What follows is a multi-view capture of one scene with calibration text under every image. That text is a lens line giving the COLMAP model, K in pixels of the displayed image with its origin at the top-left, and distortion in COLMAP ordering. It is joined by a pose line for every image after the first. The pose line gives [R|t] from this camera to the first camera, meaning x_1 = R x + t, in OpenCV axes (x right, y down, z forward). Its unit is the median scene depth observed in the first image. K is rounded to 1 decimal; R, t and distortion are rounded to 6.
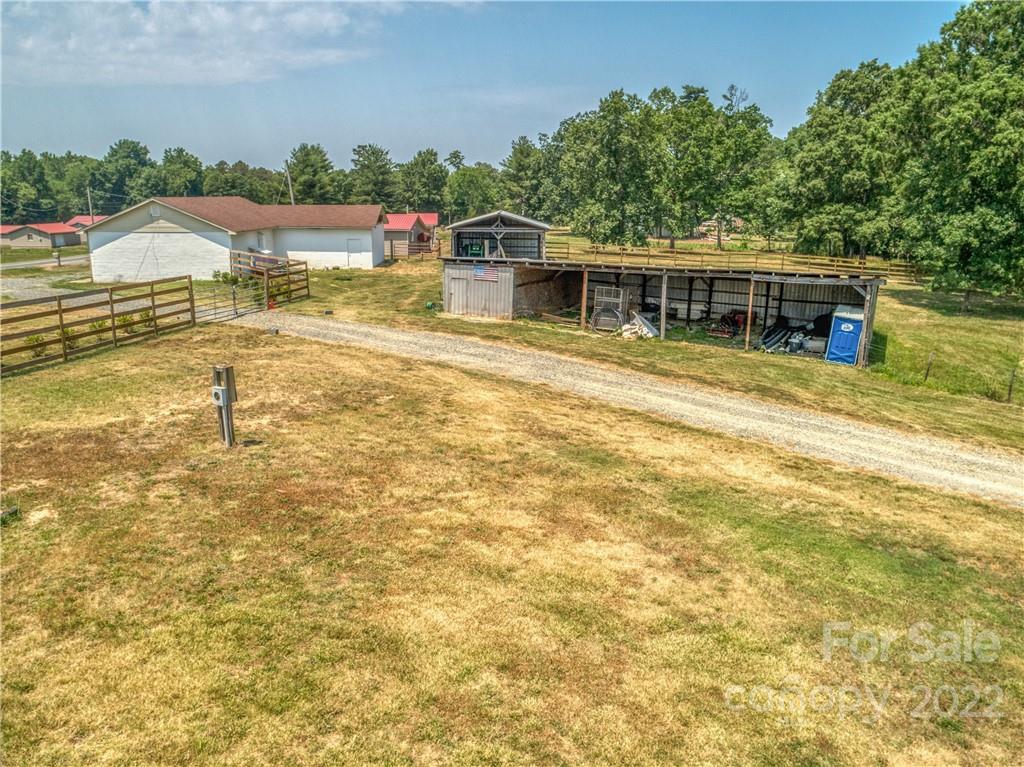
lens RADIAL K [[772.5, 0, 508.5], [0, 772.5, 383.0], [0, 0, 1]] dist [-0.021980, 0.008899]
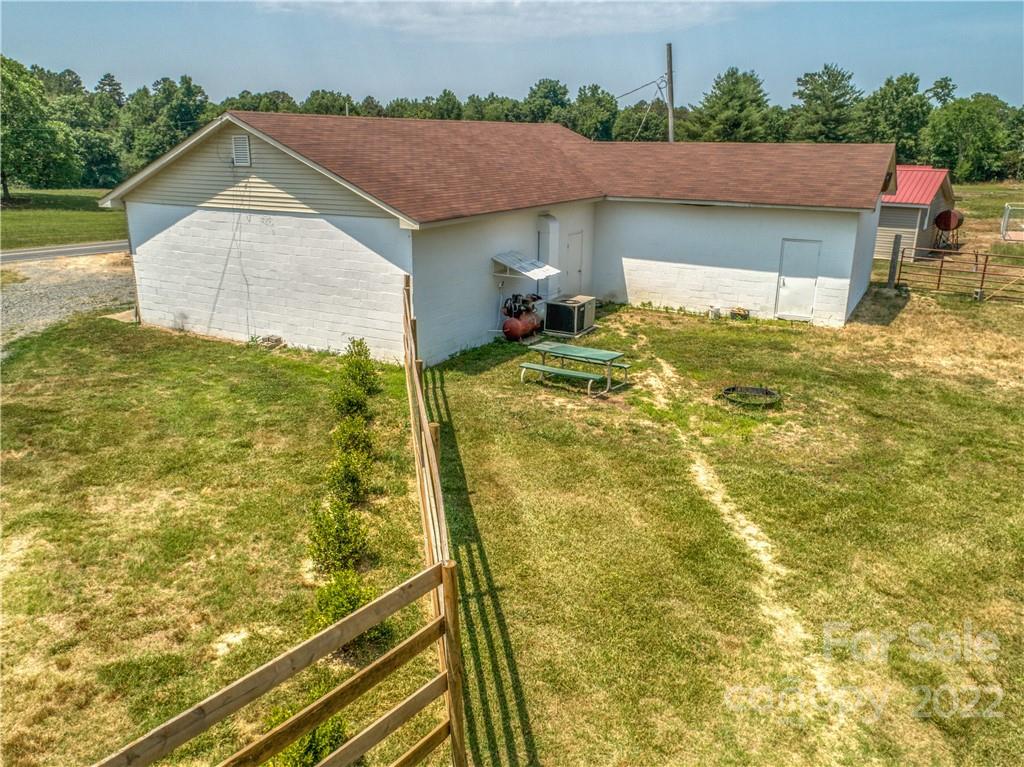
lens RADIAL K [[772.5, 0, 514.3], [0, 772.5, 380.5], [0, 0, 1]] dist [-0.021980, 0.008899]
pose [[0.868890, 0.146762, -0.472749, -0.042676], [-0.117879, 0.988910, 0.090345, -0.042700], [0.480765, -0.022773, 0.876554, 0.192402]]
